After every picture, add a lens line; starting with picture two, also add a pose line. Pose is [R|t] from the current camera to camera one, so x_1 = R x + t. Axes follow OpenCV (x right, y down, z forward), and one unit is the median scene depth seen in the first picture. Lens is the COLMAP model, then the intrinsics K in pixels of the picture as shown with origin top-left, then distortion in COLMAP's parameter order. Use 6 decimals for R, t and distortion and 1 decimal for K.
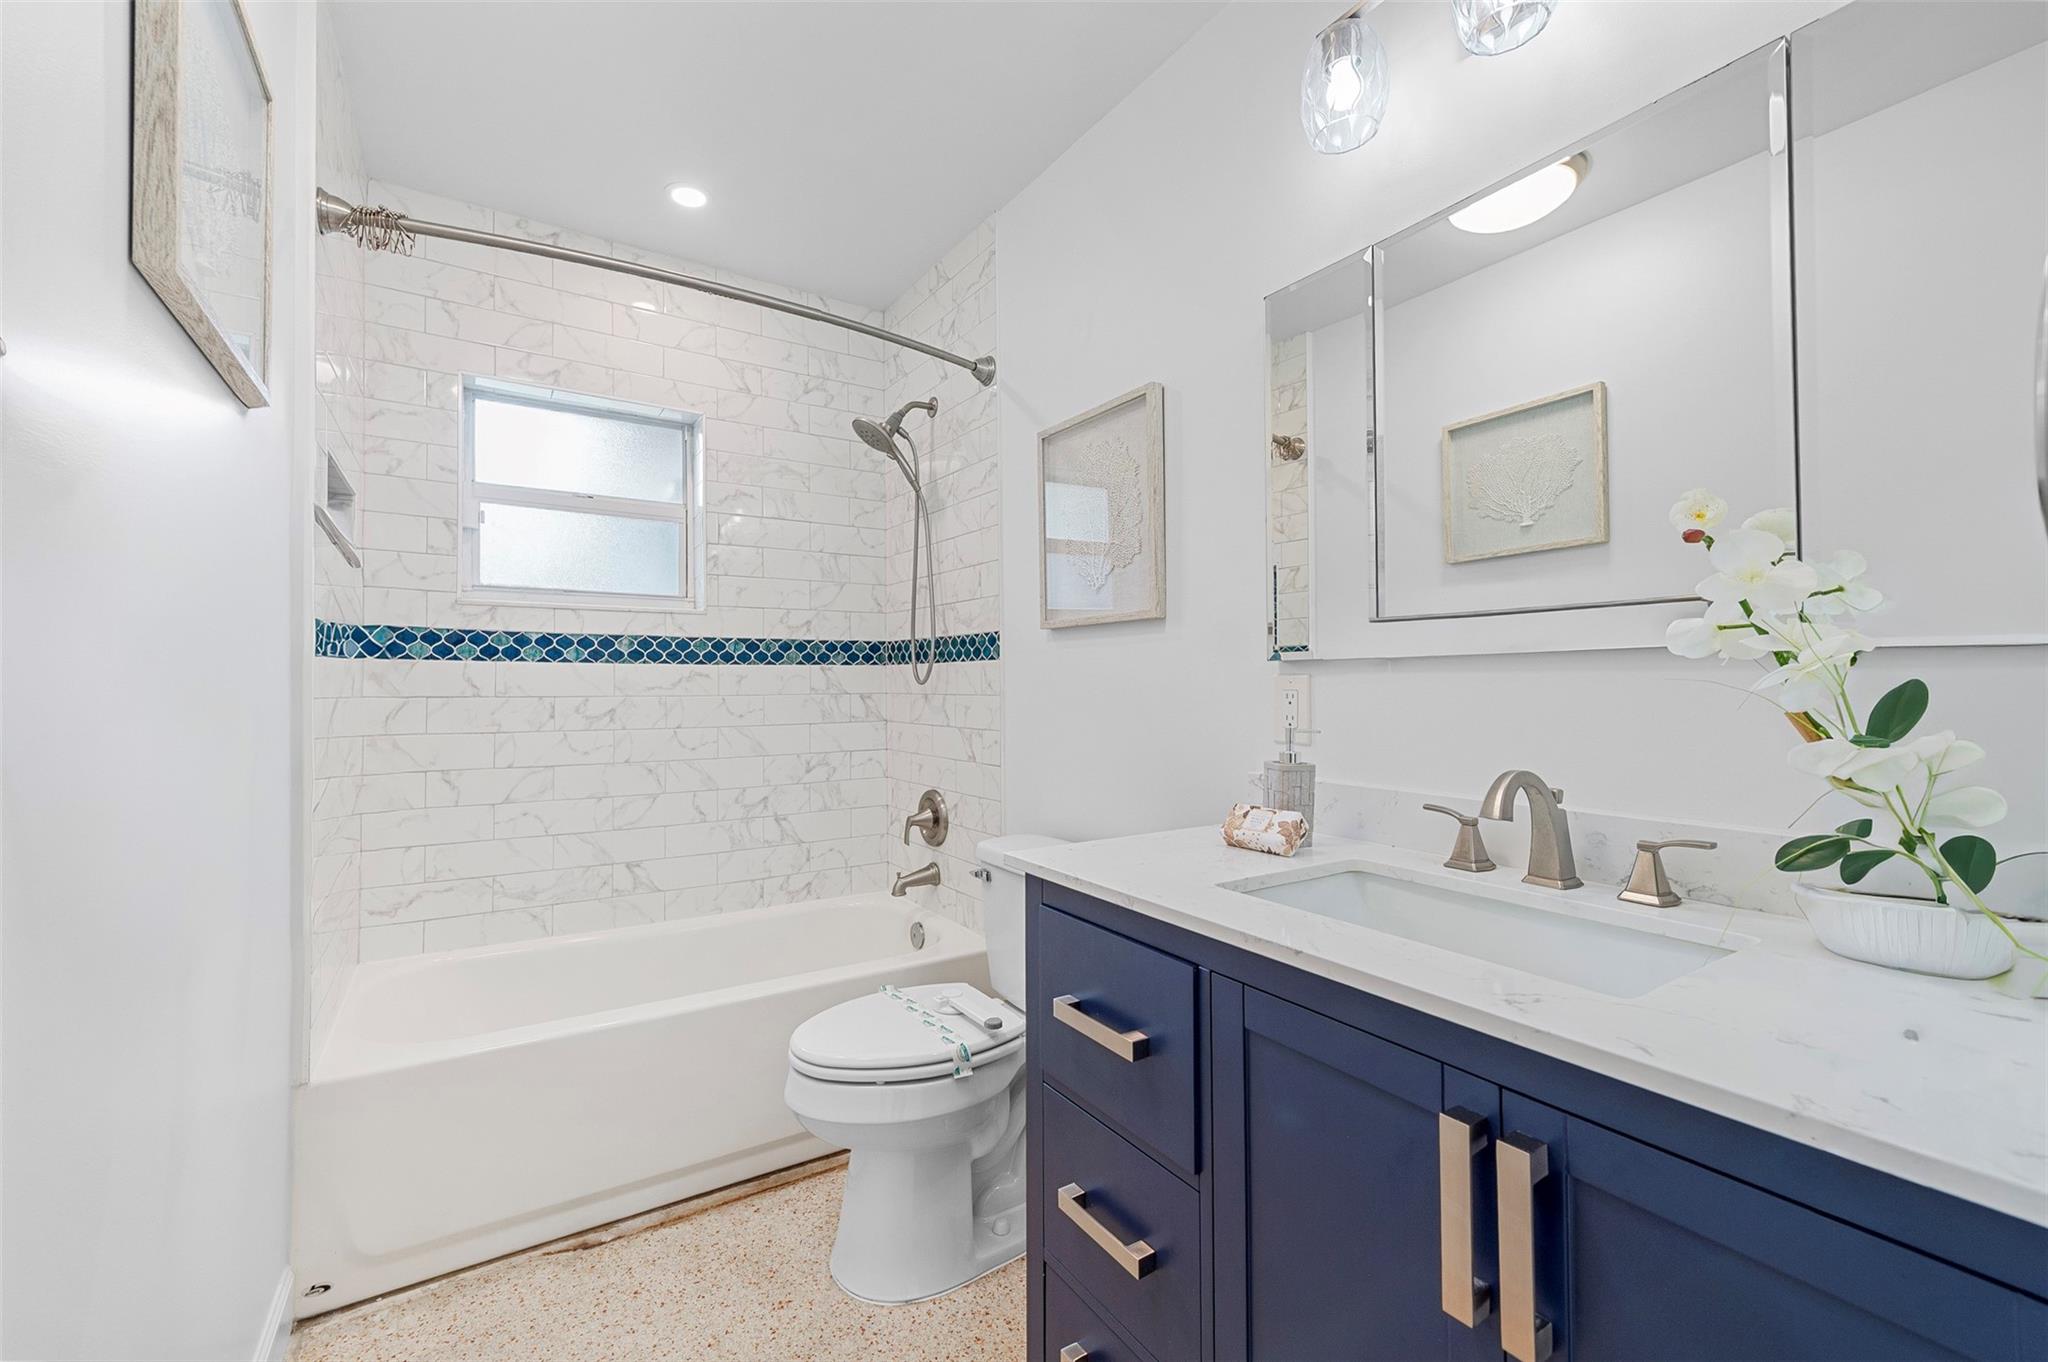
lens RADIAL K [[822.6, 0, 982.8], [0, 822.6, 676.0], [0, 0, 1]] dist [0.013194, -0.000285]
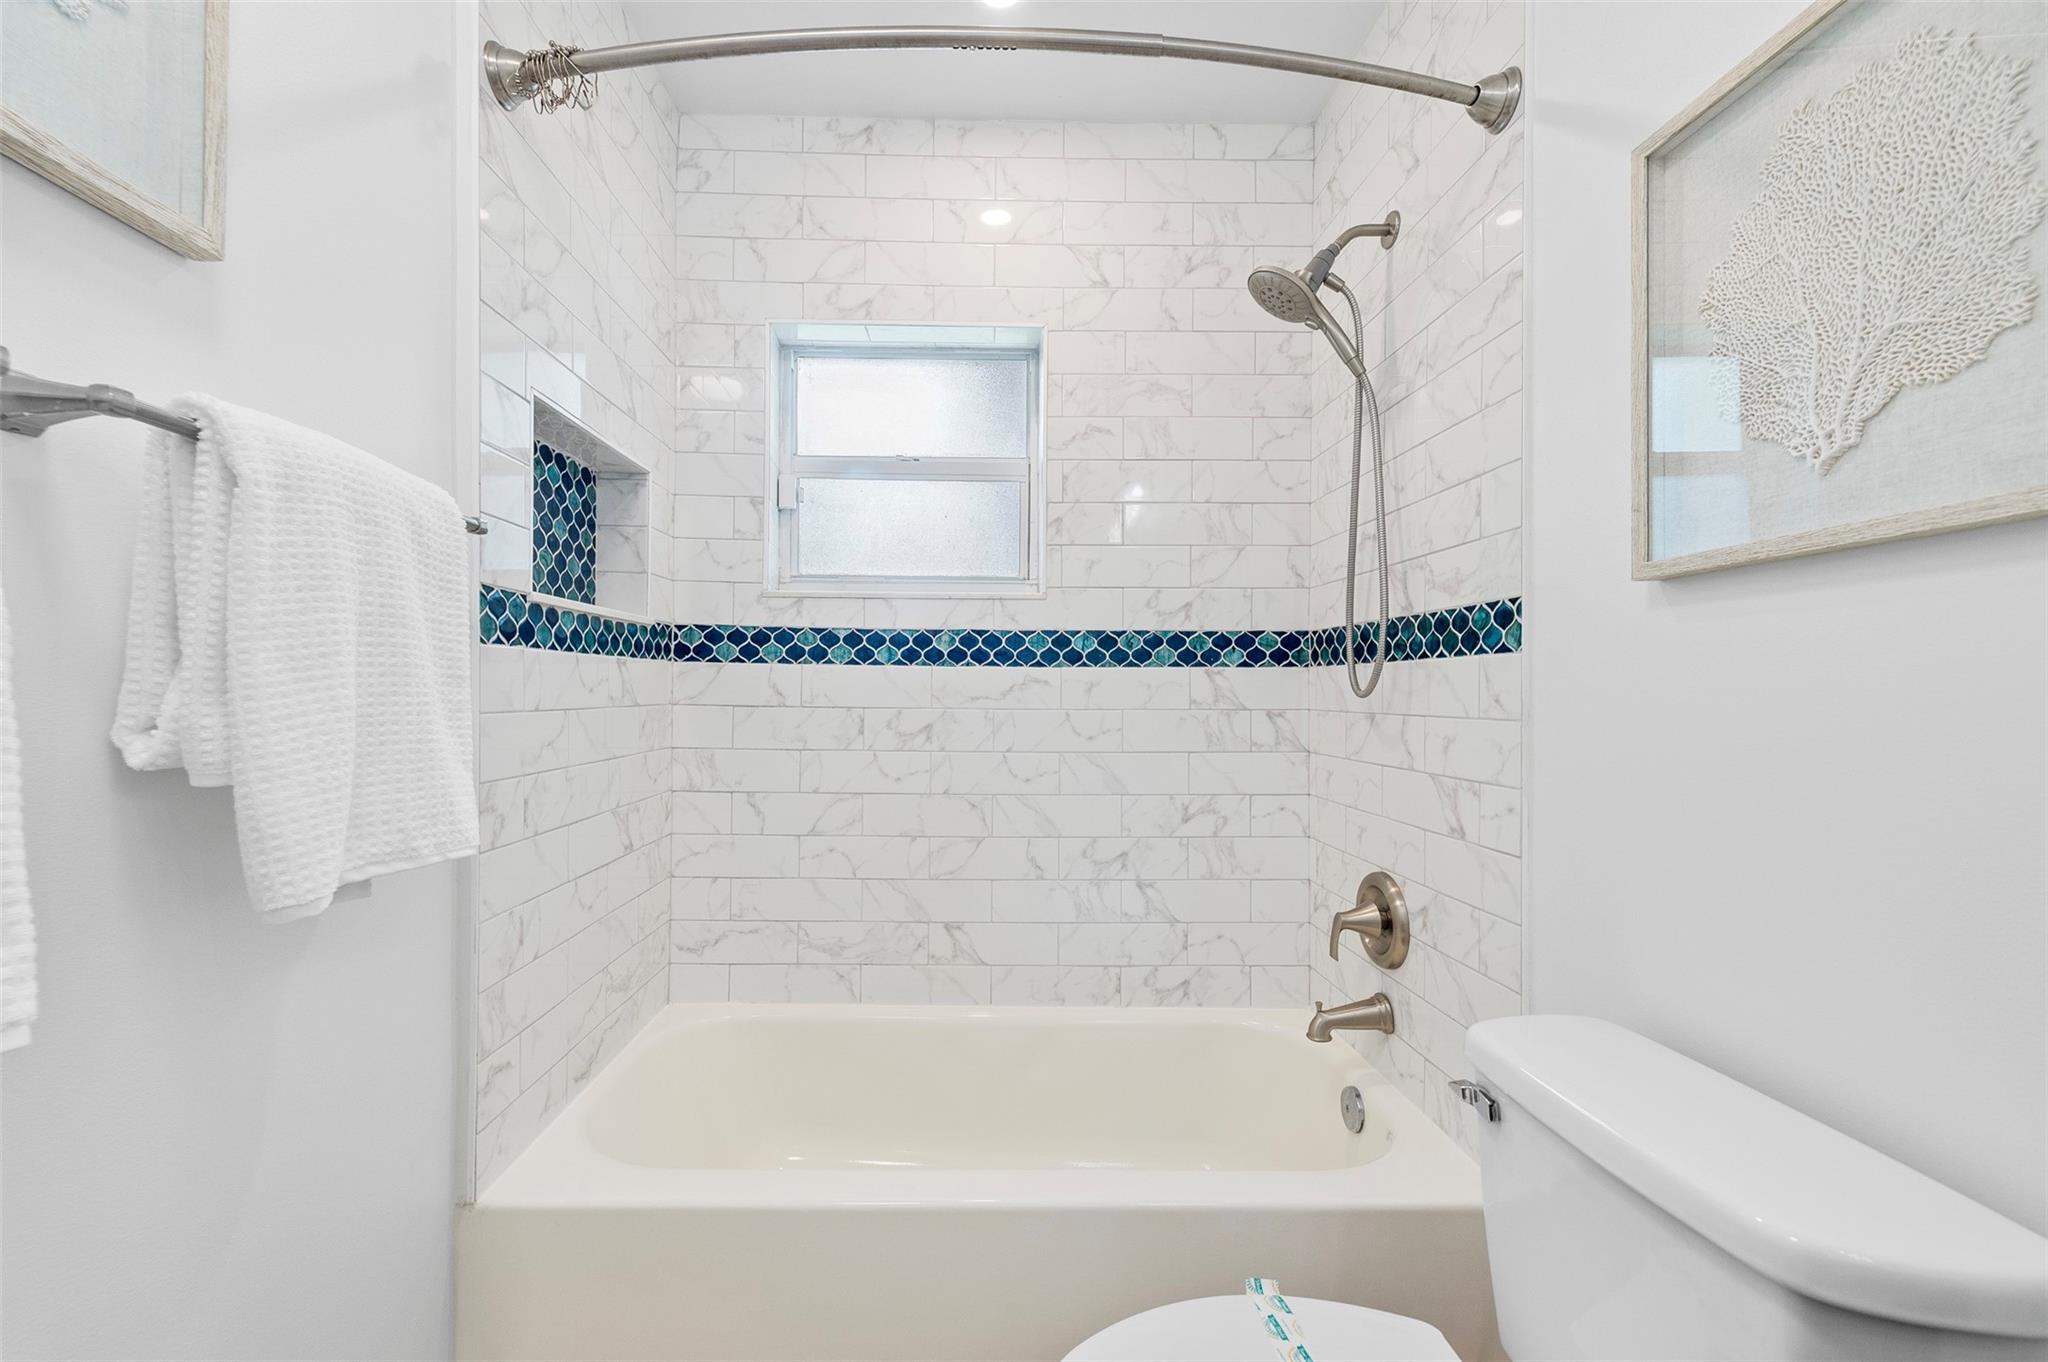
lens RADIAL K [[823.0, 0, 996.7], [0, 823.0, 697.1], [0, 0, 1]] dist [0.019349, -0.000202]
pose [[0.864961, 0.010848, -0.501722, -0.002484], [-0.003622, 0.999875, 0.015375, 0.001811], [0.501826, -0.011482, 0.864892, 0.350129]]
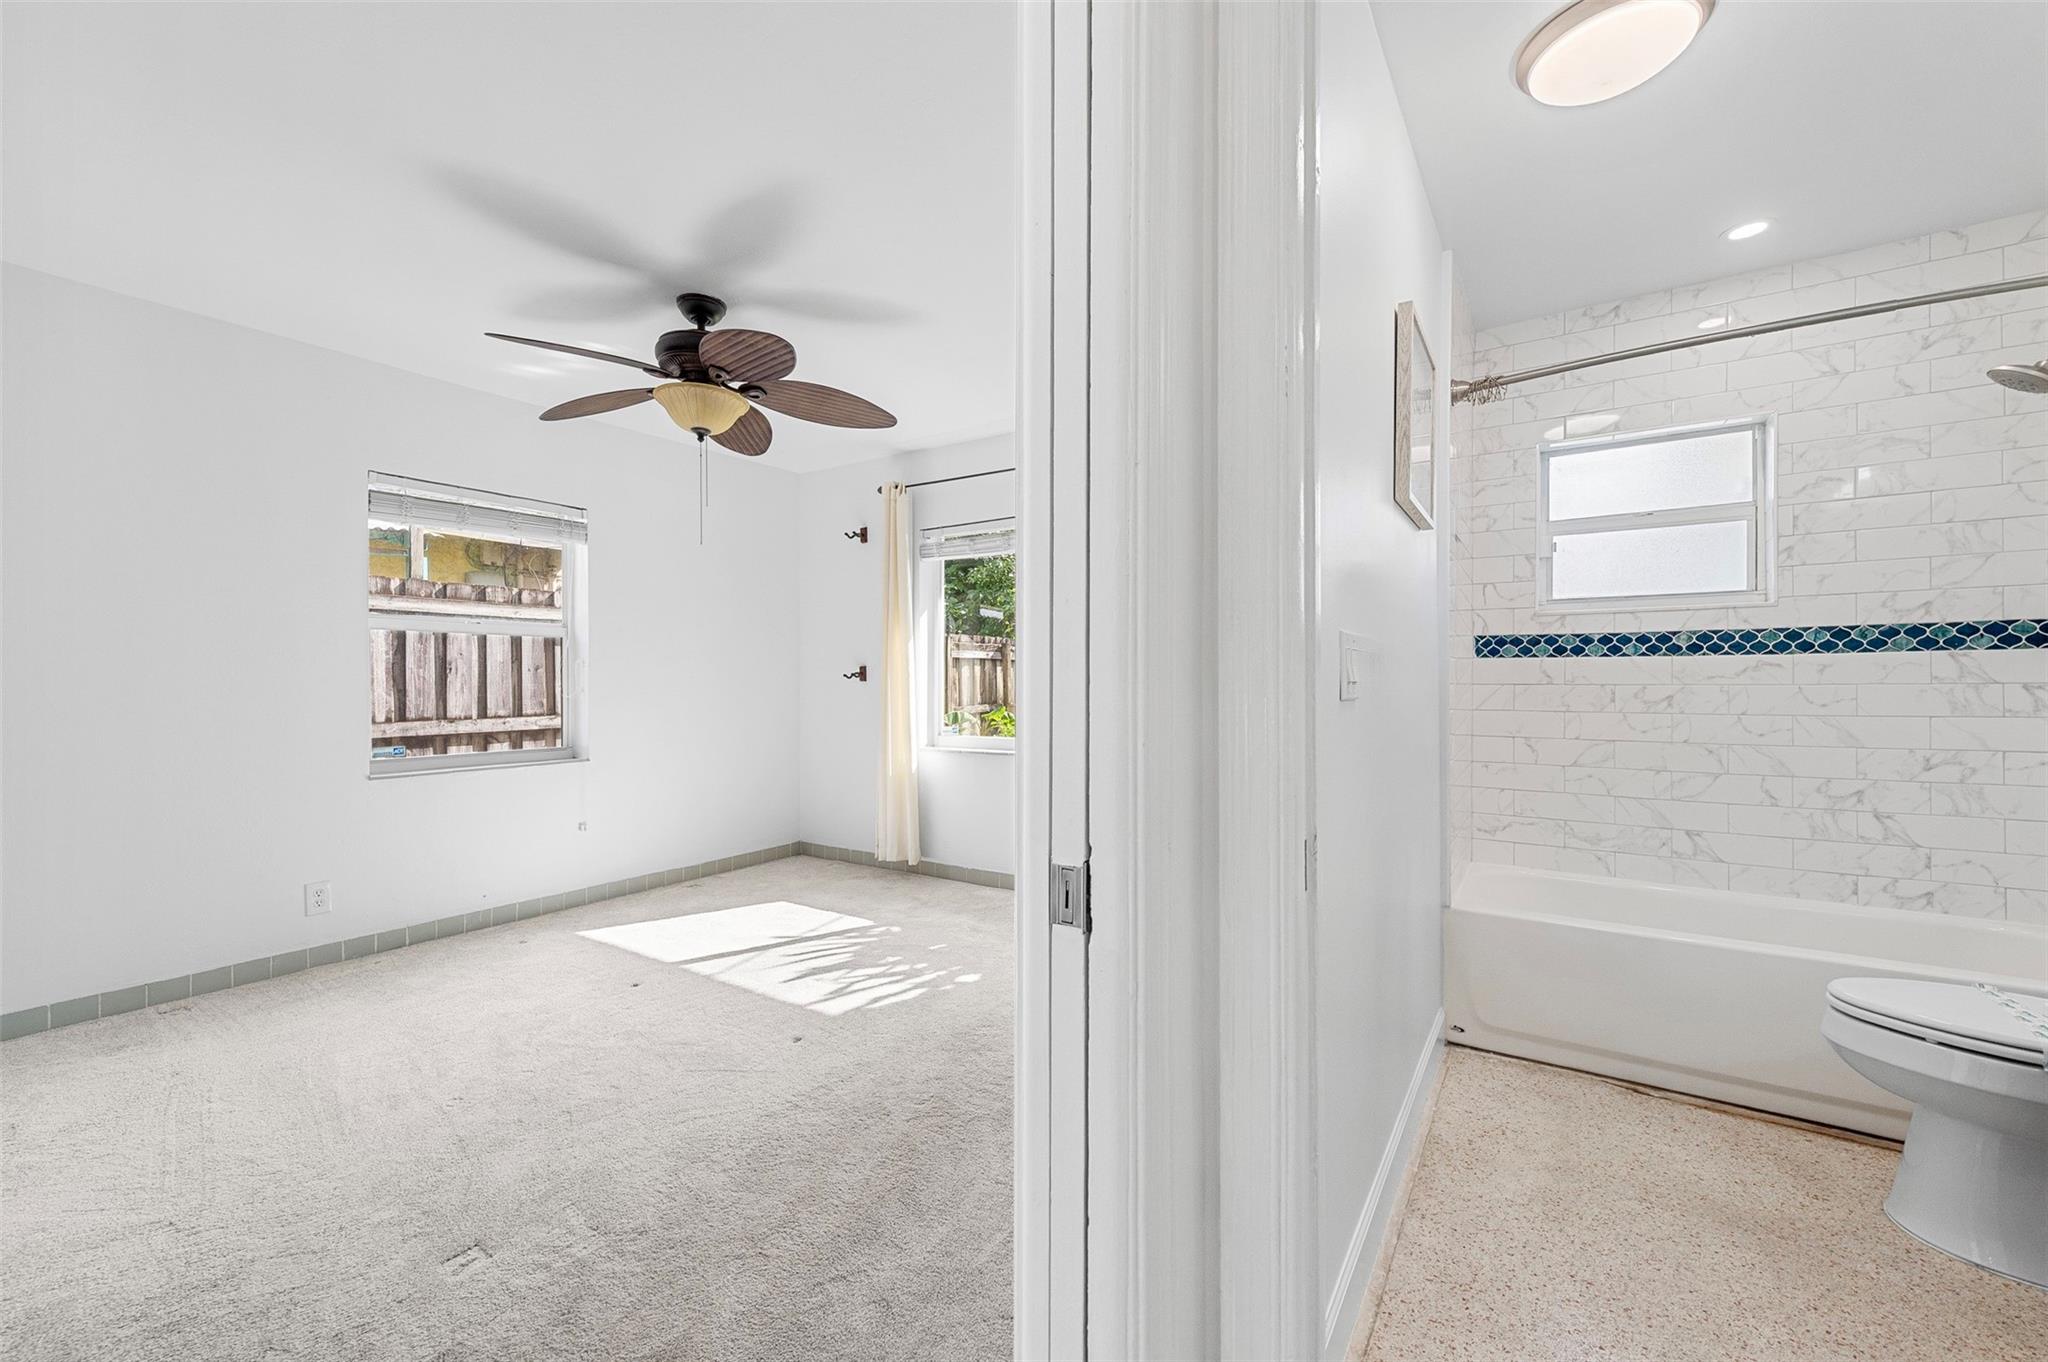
lens RADIAL K [[825.9, 0, 1007.5], [0, 825.9, 685.6], [0, 0, 1]] dist [0.015859, -0.002731]
pose [[0.417989, 0.002888, -0.908448, 0.219880], [0.012668, 0.999879, 0.009008, 0.003653], [0.908364, -0.015274, 0.417902, -0.326610]]
